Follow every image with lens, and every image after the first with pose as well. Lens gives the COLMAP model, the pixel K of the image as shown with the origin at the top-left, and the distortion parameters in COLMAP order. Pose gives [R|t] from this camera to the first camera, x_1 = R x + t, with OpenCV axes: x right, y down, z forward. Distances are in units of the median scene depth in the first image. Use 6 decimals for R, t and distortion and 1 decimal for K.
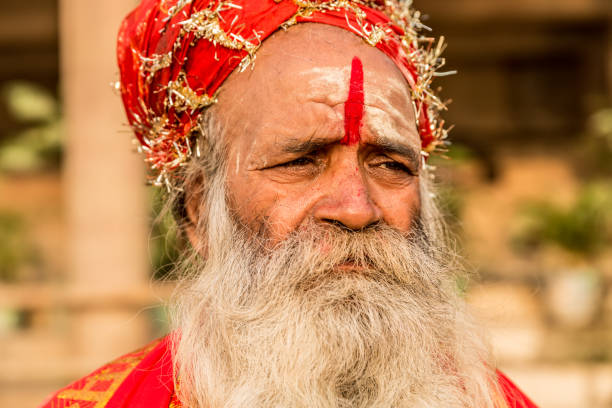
lens RADIAL K [[1095.7, 0, 301.8], [0, 1095.7, 198.7], [0, 0, 1]] dist [-0.072278, 0.000000]
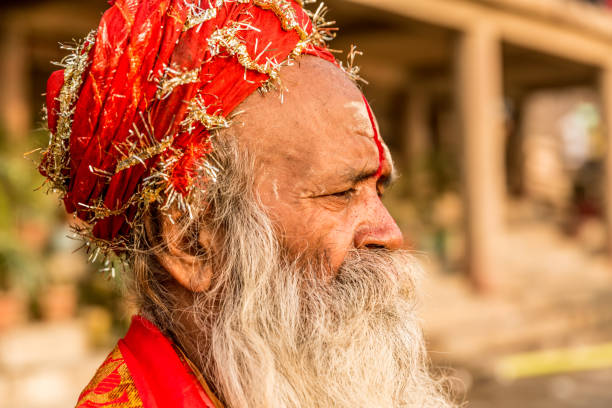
lens RADIAL K [[1095.7, 0, 306.2], [0, 1095.7, 204.0], [0, 0, 1]] dist [-0.072278, 0.000000]
pose [[0.596632, 0.010910, 0.802441, -0.853747], [-0.003740, 0.999935, -0.010814, -0.009280], [-0.802506, 0.003451, 0.596633, 0.398549]]
